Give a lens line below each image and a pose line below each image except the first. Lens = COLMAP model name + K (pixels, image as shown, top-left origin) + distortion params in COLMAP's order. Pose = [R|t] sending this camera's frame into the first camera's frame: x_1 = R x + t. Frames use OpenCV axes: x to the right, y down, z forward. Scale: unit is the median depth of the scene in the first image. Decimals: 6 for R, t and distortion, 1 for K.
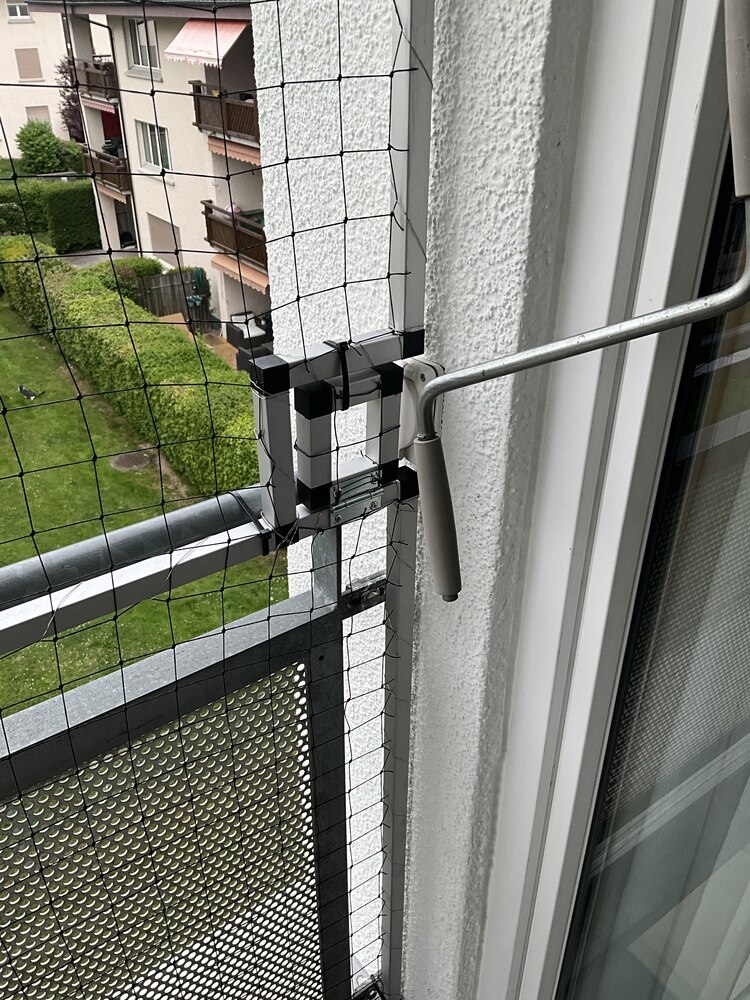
lens RADIAL K [[834.8, 0, 373.9], [0, 834.8, 496.6], [0, 0, 1]] dist [-0.020791, -0.031926]
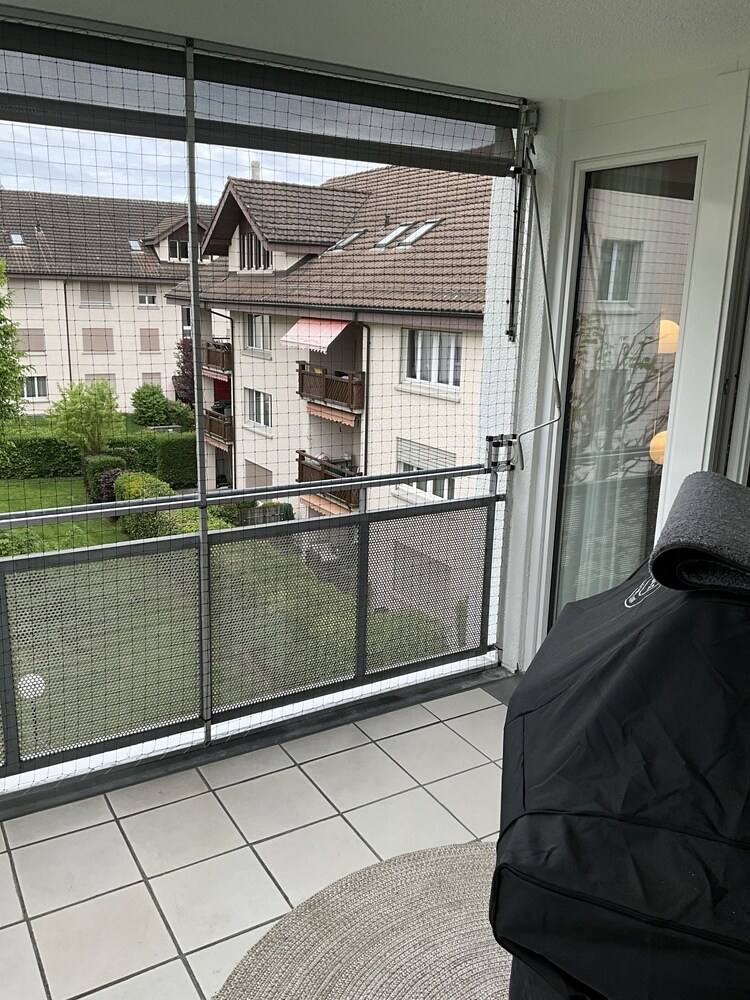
lens RADIAL K [[834.8, 0, 376.5], [0, 834.8, 499.5], [0, 0, 1]] dist [-0.020791, -0.031926]
pose [[0.997922, 0.036229, -0.053276, -0.019933], [-0.050282, 0.954958, -0.292450, 0.067455], [0.040281, 0.294521, 0.954796, -0.149948]]
